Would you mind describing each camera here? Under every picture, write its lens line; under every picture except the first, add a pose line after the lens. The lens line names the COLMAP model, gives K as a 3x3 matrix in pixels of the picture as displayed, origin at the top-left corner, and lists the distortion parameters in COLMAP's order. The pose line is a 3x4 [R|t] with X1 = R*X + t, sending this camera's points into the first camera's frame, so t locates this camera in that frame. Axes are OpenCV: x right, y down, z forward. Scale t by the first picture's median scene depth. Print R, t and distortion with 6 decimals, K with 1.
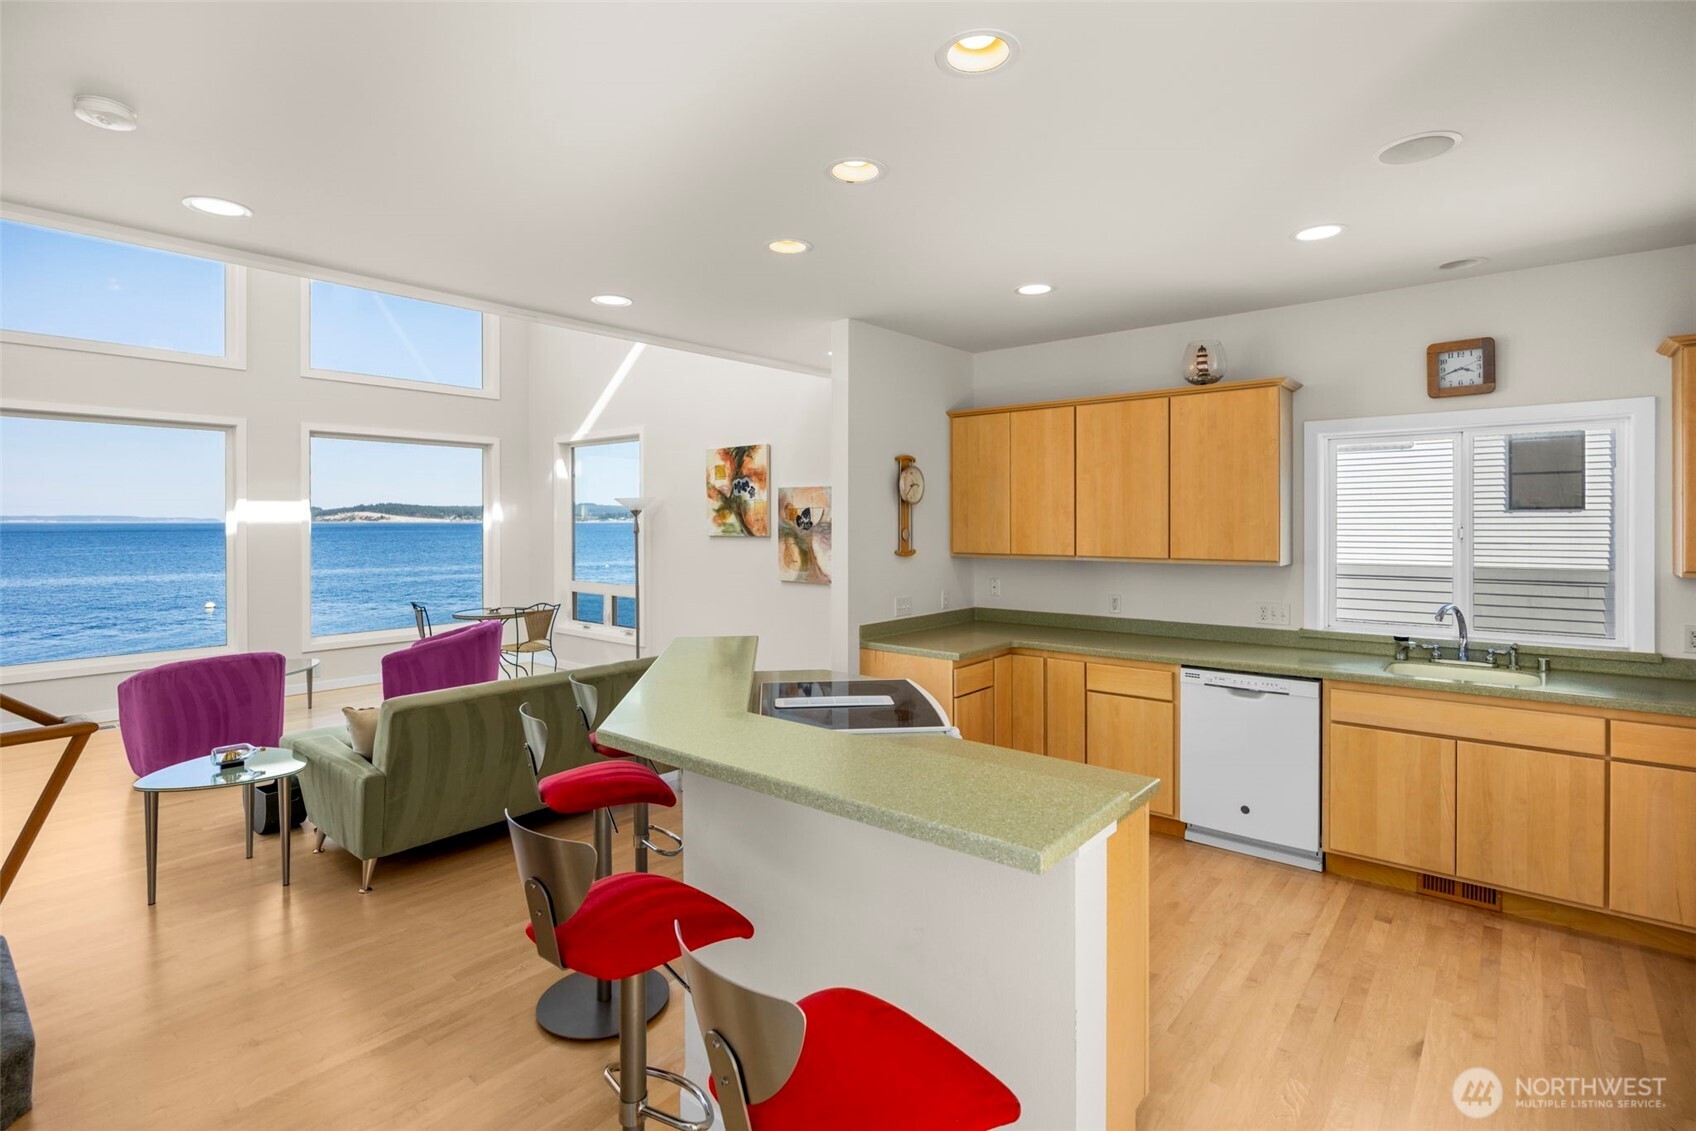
lens RADIAL K [[830.5, 0, 848.7], [0, 830.5, 535.1], [0, 0, 1]] dist [0.000218, -0.000004]
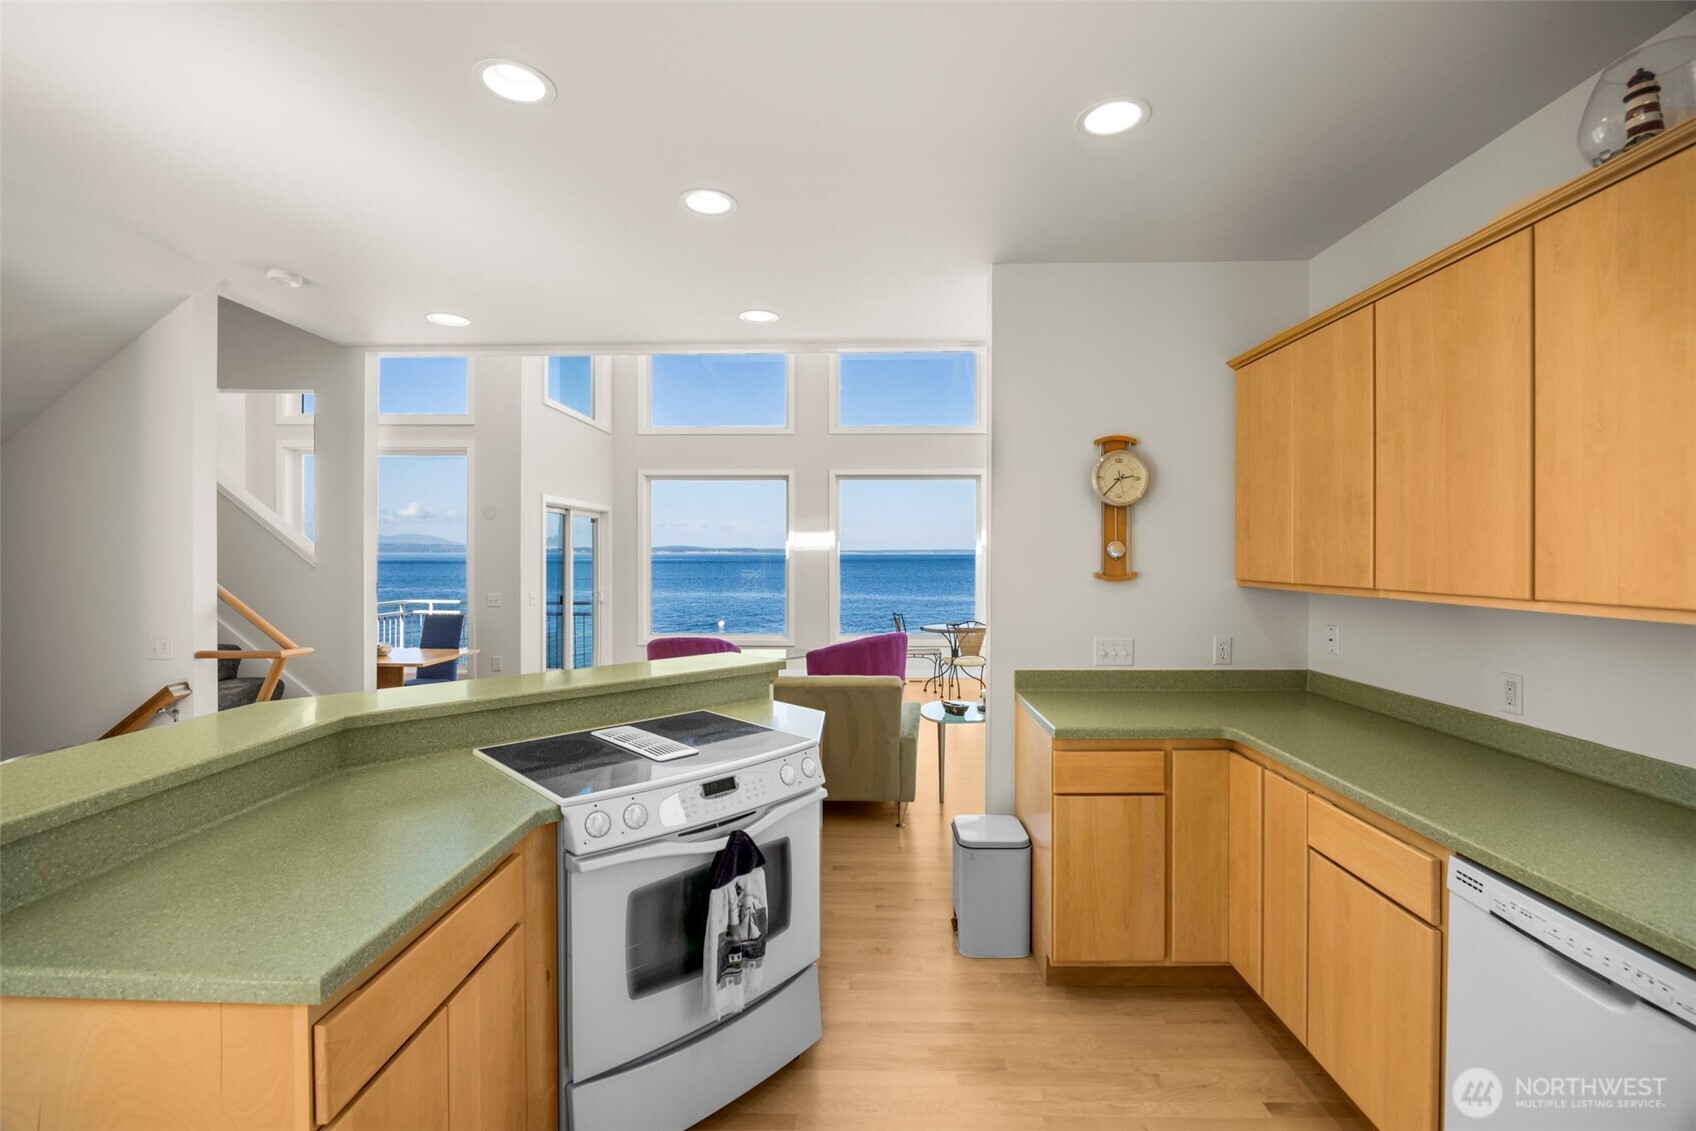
lens RADIAL K [[748.0, 0, 848.0], [0, 748.0, 565.5], [0, 0, 1]] dist [-0.003040, -0.000712]
pose [[0.631059, 0.013367, -0.775620, 0.439652], [-0.013814, 0.999887, 0.005992, 0.012323], [0.775612, 0.006933, 0.631172, 0.456363]]
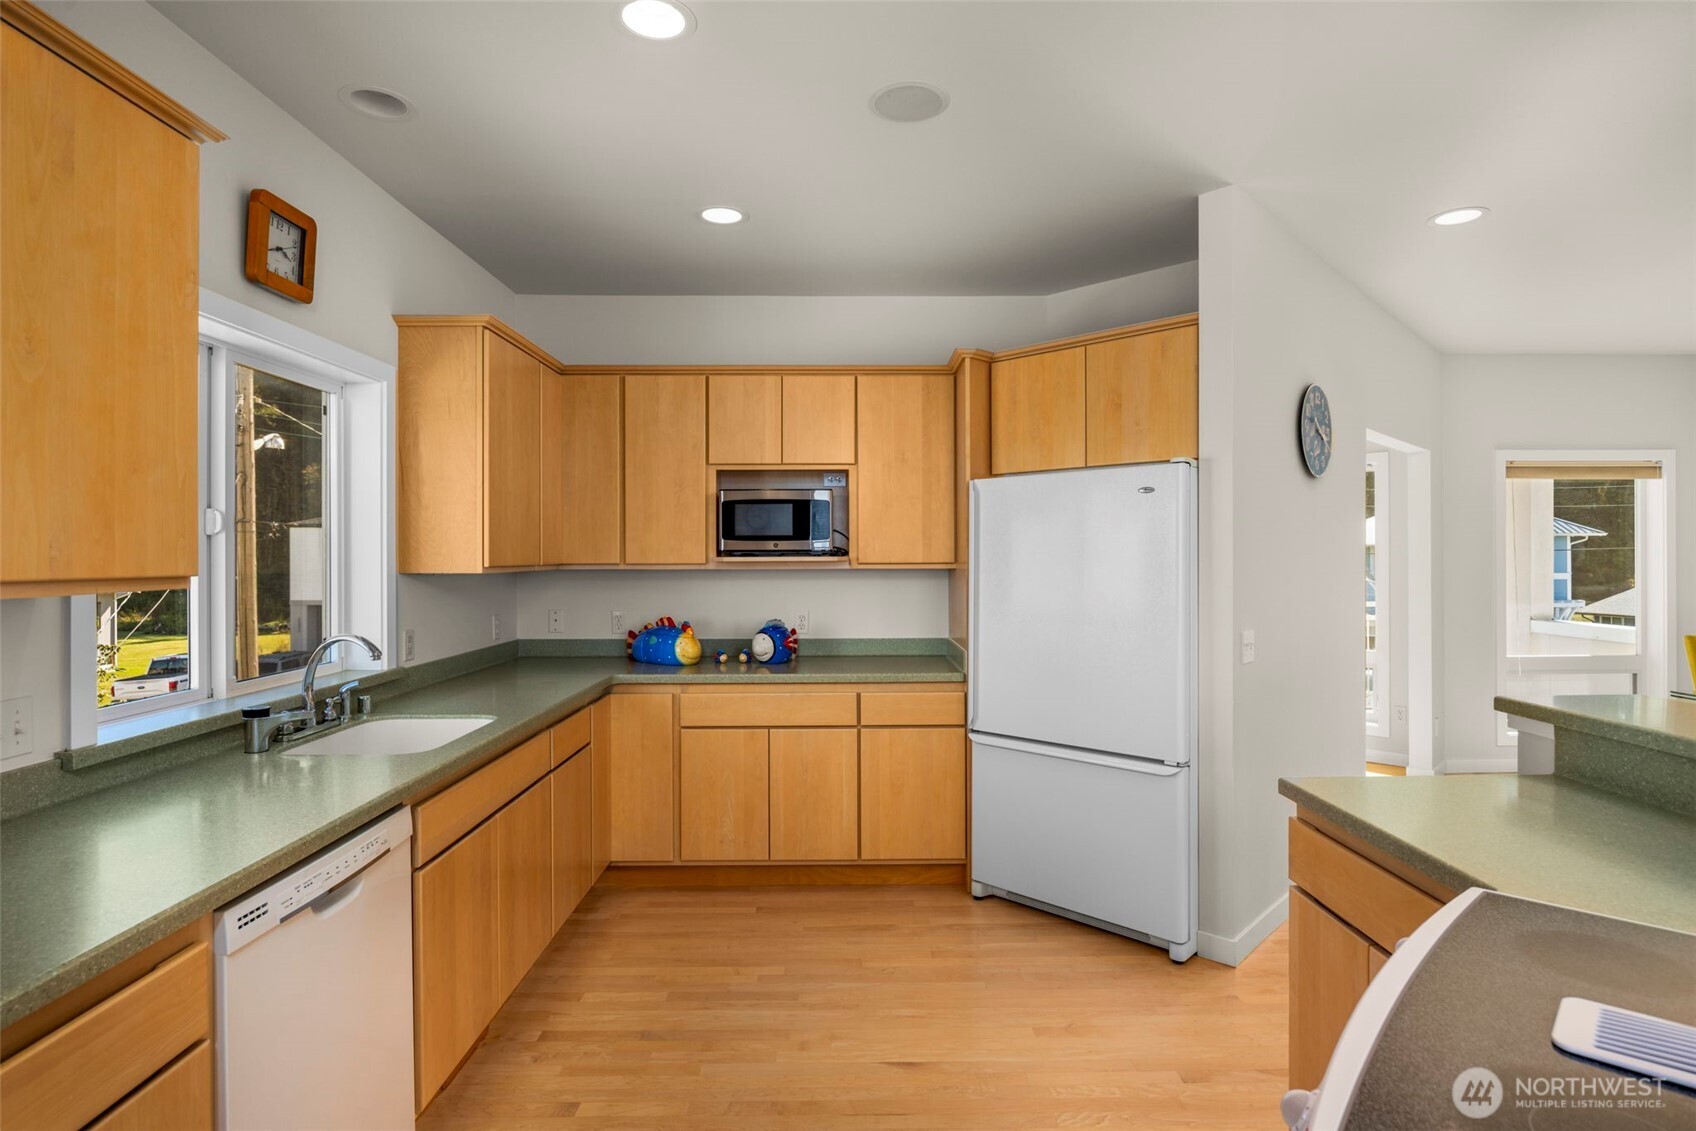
lens RADIAL K [[873.2, 0, 848.0], [0, 873.2, 565.5], [0, 0, 1]] dist [-0.000567, -0.000283]
pose [[-0.649467, -0.001860, 0.760388, -0.013087], [0.016178, 0.999737, 0.016263, 0.021692], [-0.760218, 0.022864, -0.649266, 0.909917]]
